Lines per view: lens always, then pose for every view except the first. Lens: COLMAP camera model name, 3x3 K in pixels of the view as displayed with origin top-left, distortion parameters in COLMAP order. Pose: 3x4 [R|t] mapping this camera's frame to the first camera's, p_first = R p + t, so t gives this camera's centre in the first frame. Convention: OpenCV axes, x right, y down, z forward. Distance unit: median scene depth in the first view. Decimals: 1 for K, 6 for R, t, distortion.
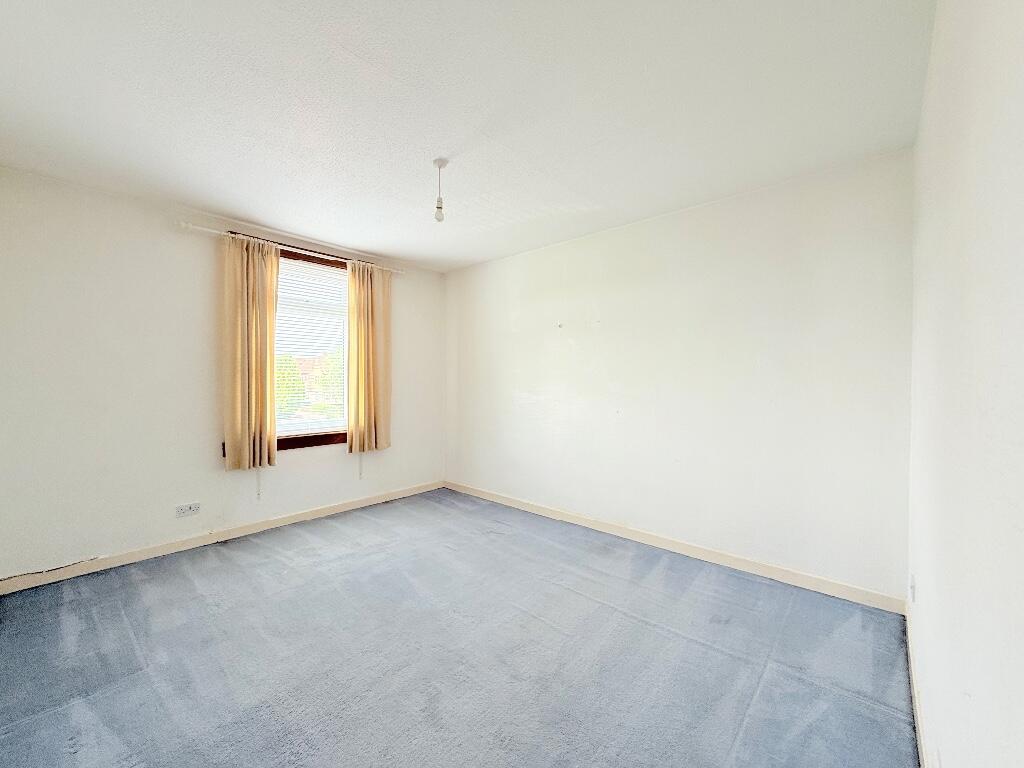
lens RADIAL K [[412.0, 0, 512.0], [0, 412.0, 384.0], [0, 0, 1]] dist [-0.000518, -0.000012]
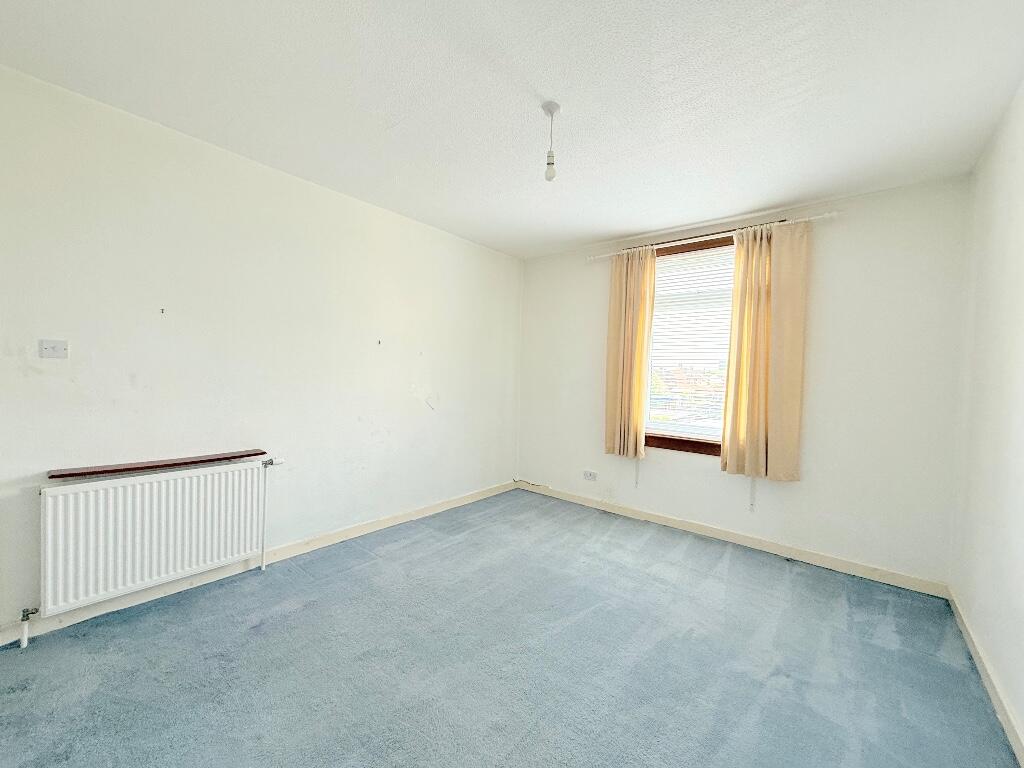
lens RADIAL K [[412.0, 0, 512.0], [0, 412.0, 384.0], [0, 0, 1]] dist [-0.000518, -0.000012]
pose [[0.027662, 0.021807, -0.999379, 0.448281], [-0.041458, 0.998927, 0.020650, -0.001578], [0.998757, 0.040862, 0.028536, 0.625744]]
